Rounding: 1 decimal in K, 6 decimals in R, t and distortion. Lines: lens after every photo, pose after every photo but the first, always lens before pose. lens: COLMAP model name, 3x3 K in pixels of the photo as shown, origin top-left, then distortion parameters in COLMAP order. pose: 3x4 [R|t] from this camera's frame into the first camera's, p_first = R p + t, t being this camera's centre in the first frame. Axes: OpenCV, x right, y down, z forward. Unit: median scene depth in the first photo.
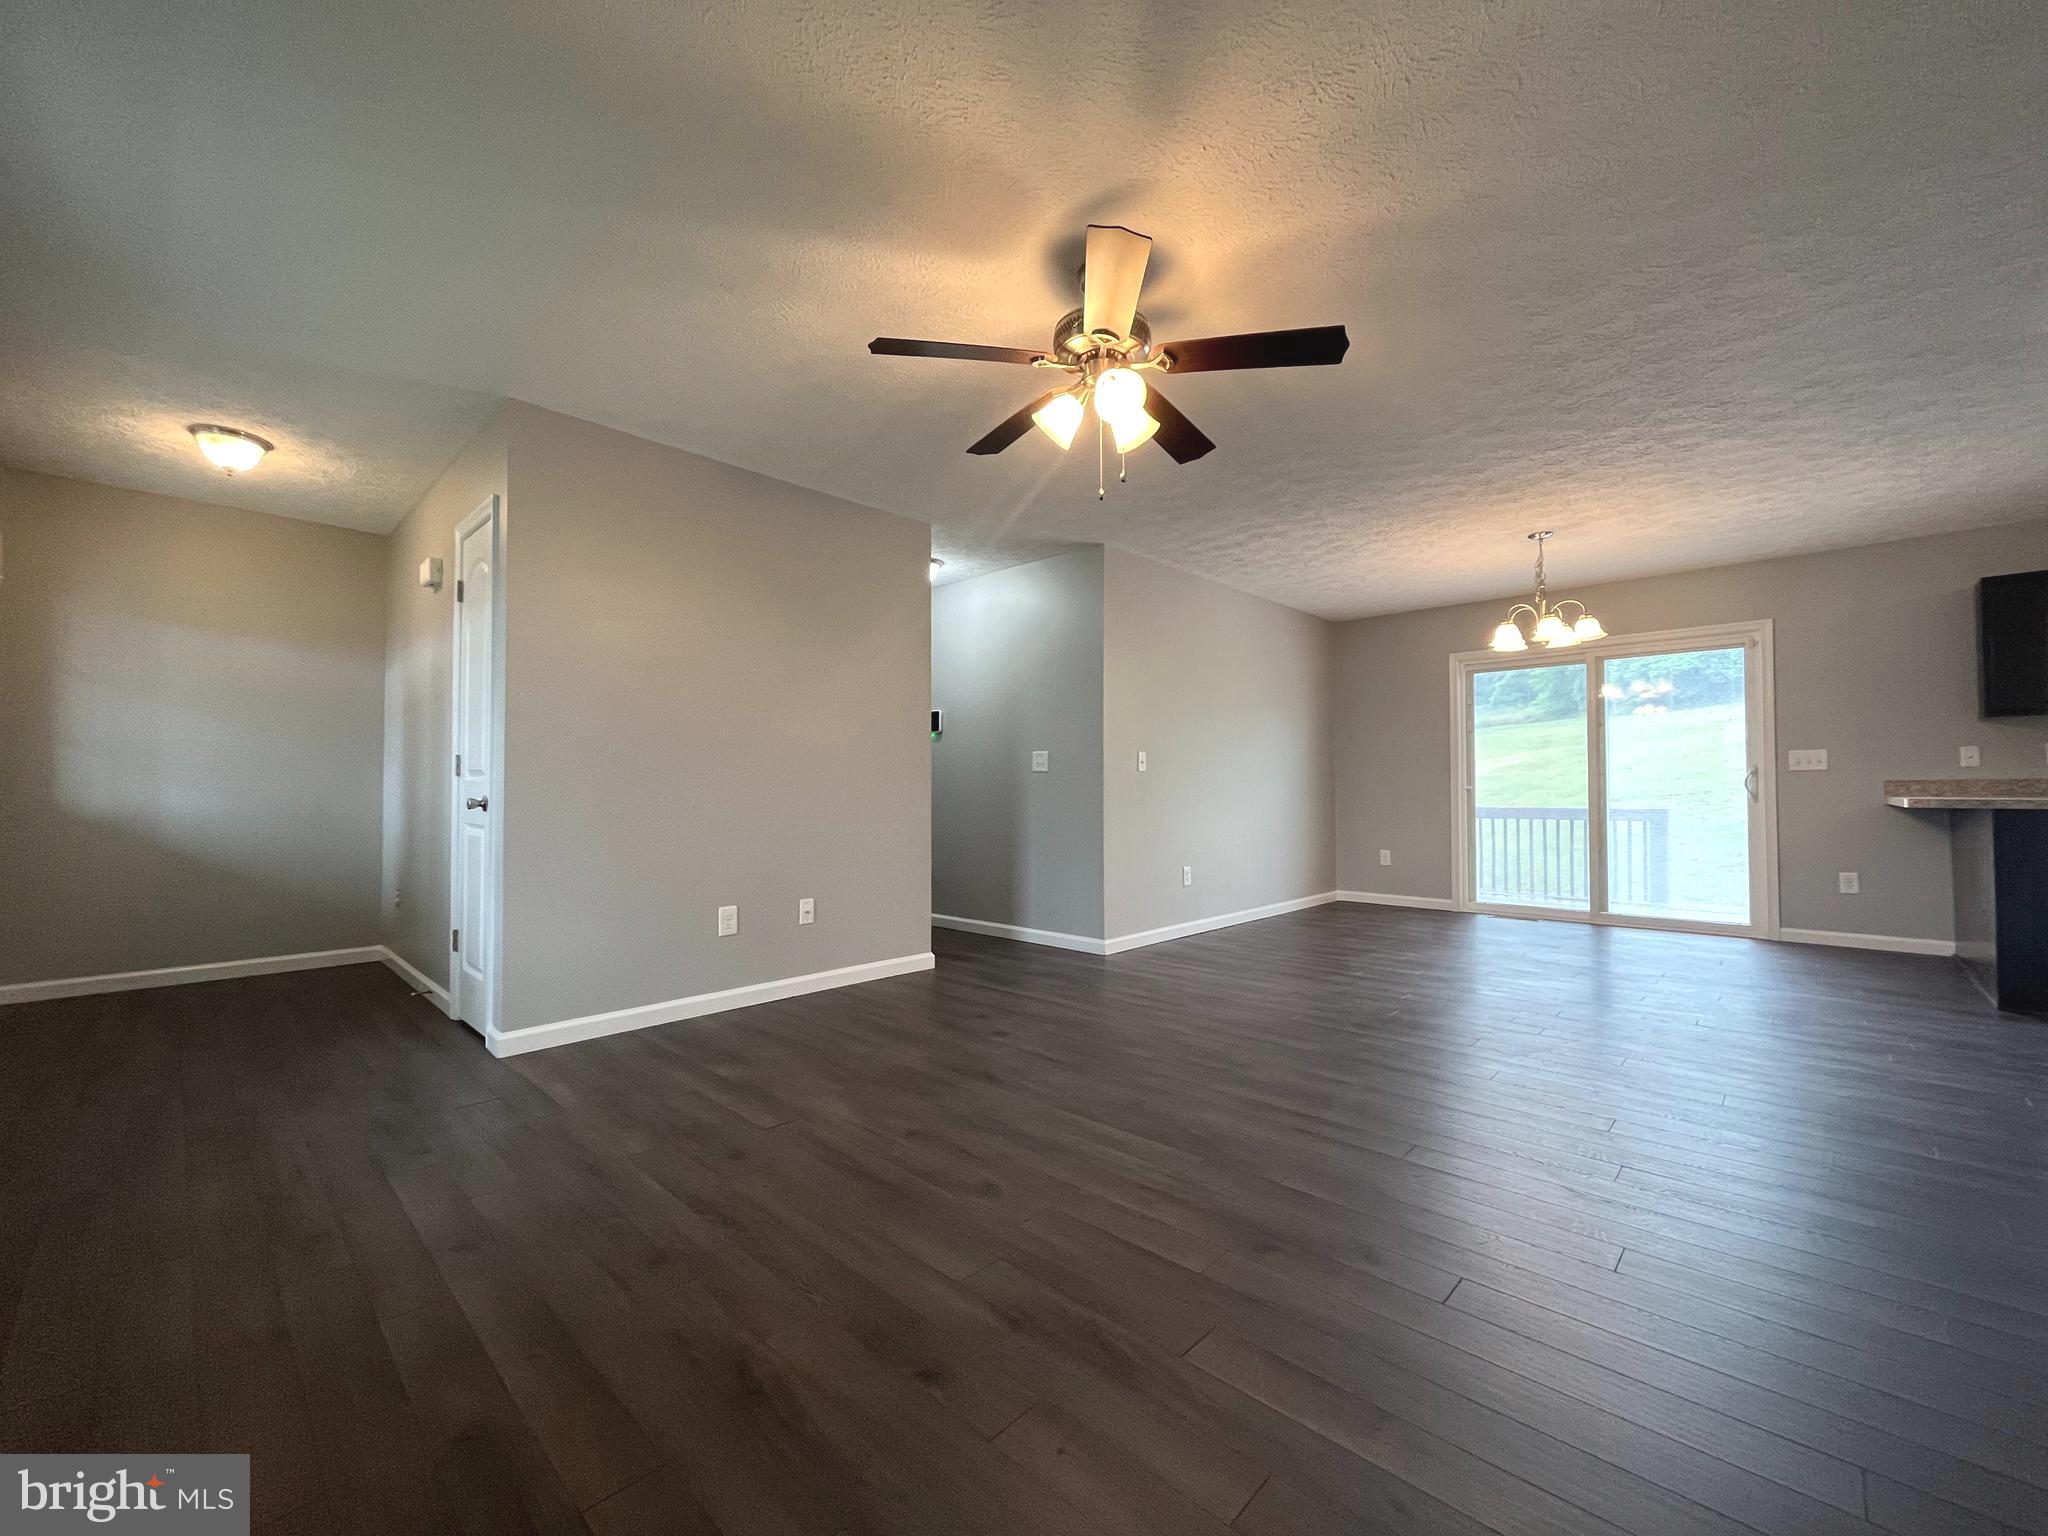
lens RADIAL K [[828.3, 0, 1011.8], [0, 828.3, 774.7], [0, 0, 1]] dist [-0.000974, -0.000168]
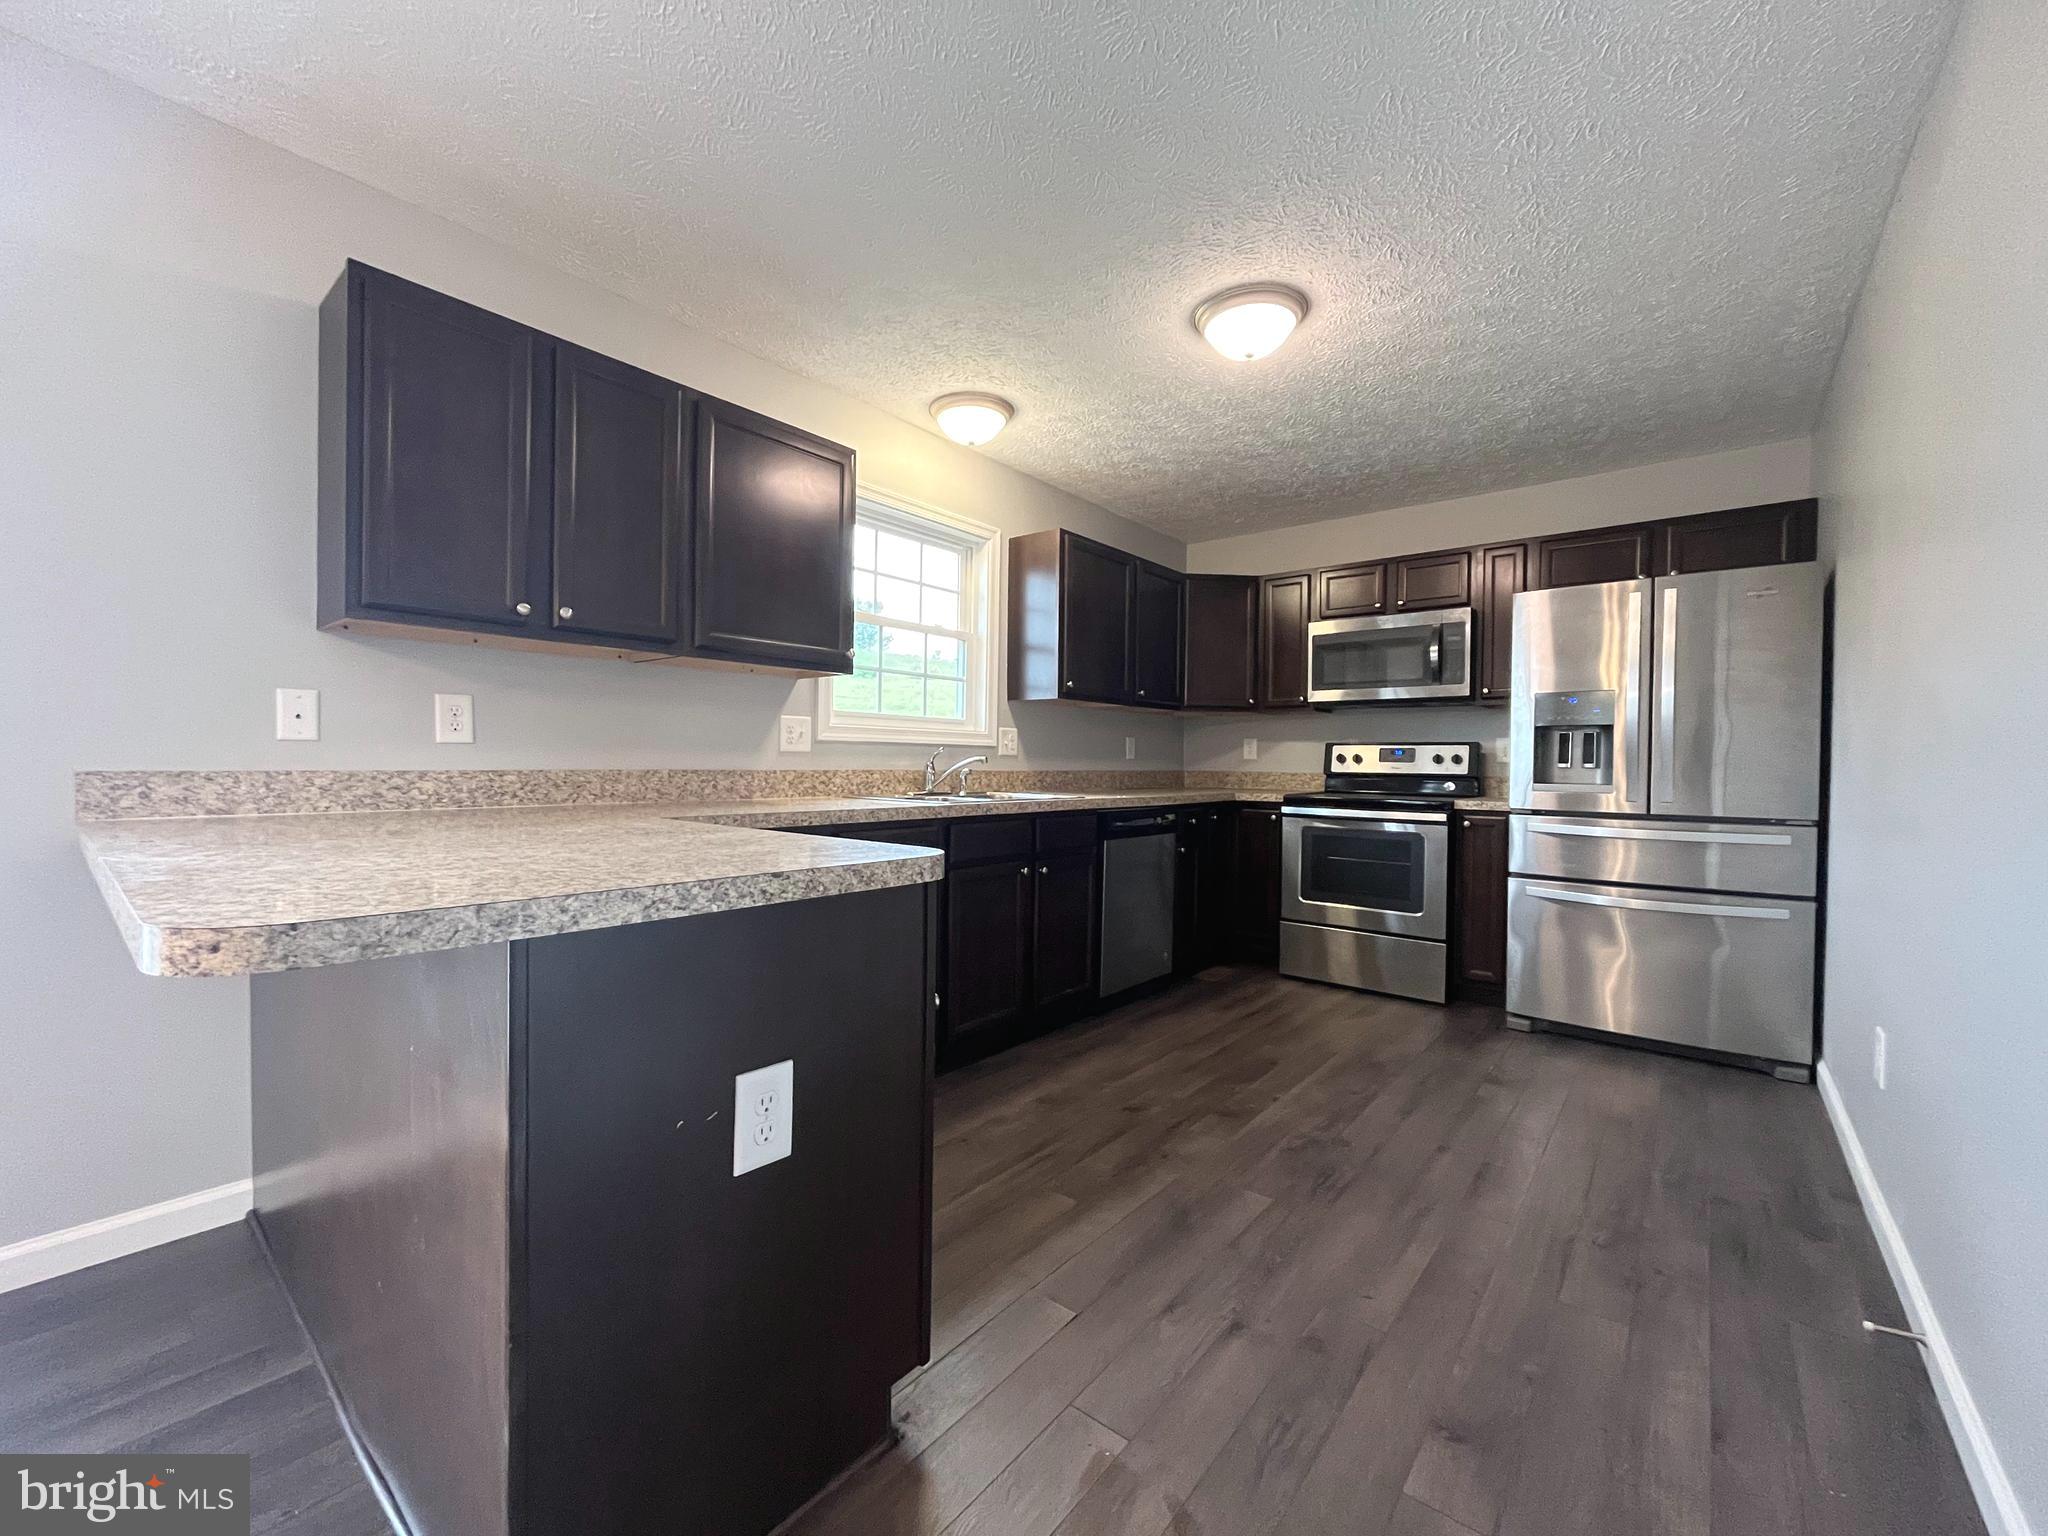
lens RADIAL K [[828.3, 0, 1020.2], [0, 828.3, 773.6], [0, 0, 1]] dist [-0.000974, -0.000168]
pose [[-0.082340, -0.012131, 0.996530, 0.672342], [-0.033504, 0.999394, 0.009397, -0.008084], [-0.996041, -0.032614, -0.082697, 0.630805]]
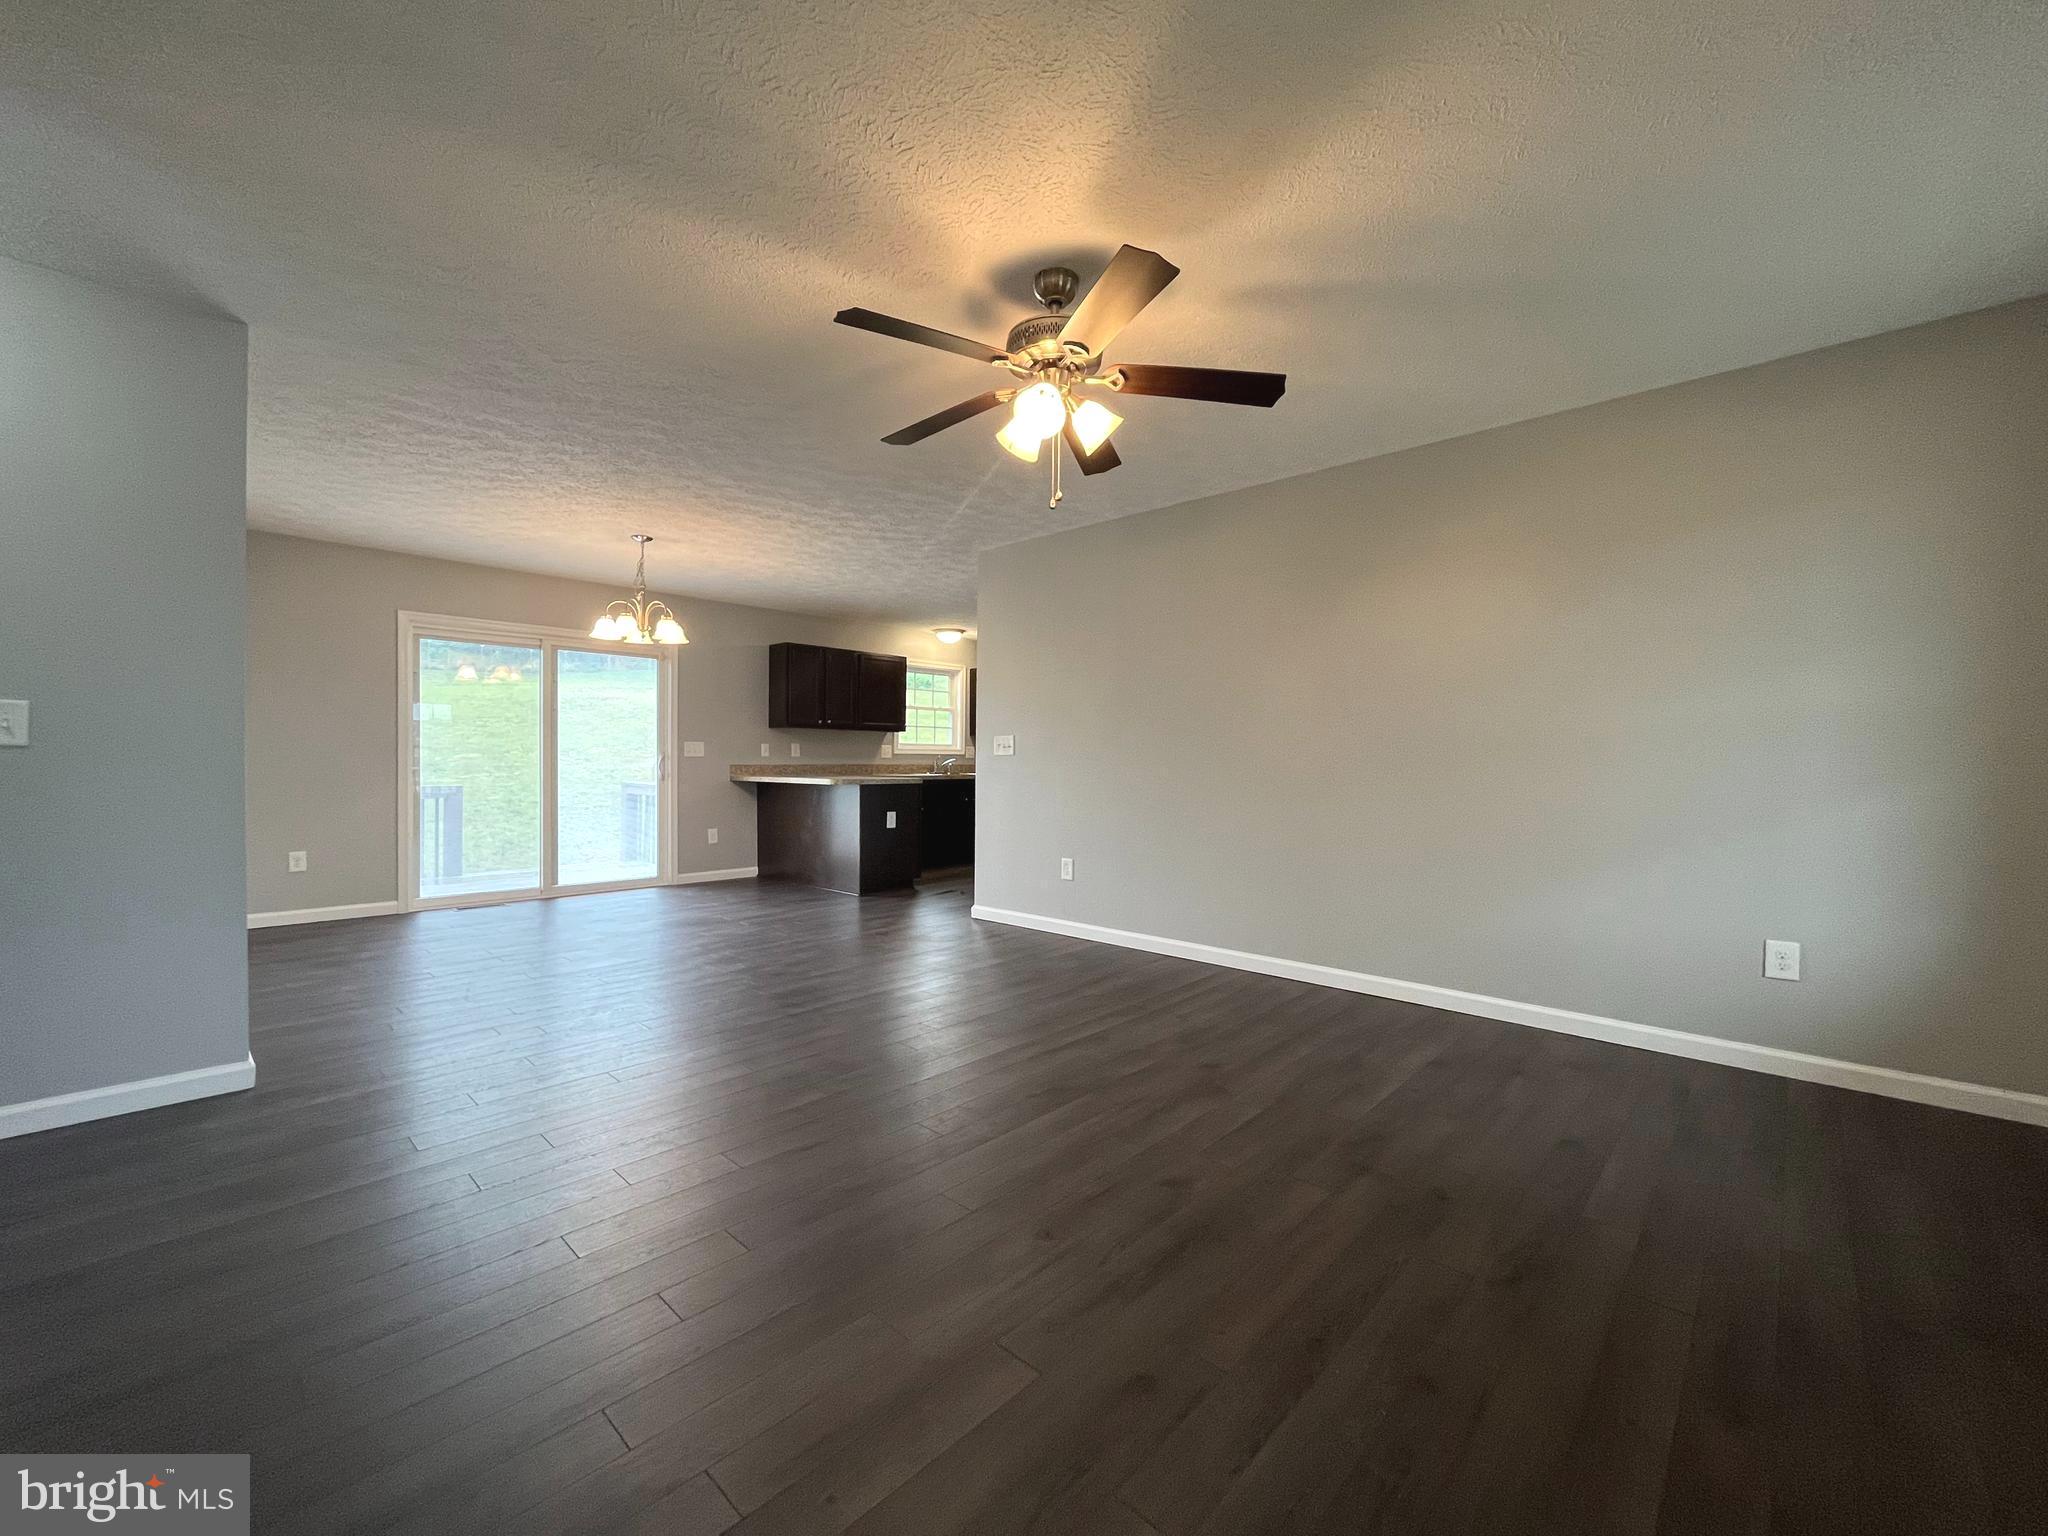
lens RADIAL K [[828.3, 0, 1024.0], [0, 828.3, 770.5], [0, 0, 1]] dist [-0.000974, -0.000168]
pose [[-0.020669, -0.008744, 0.999748, -0.429506], [-0.027014, 0.999602, 0.008184, -0.008967], [-0.999421, -0.026838, -0.020897, 0.495405]]
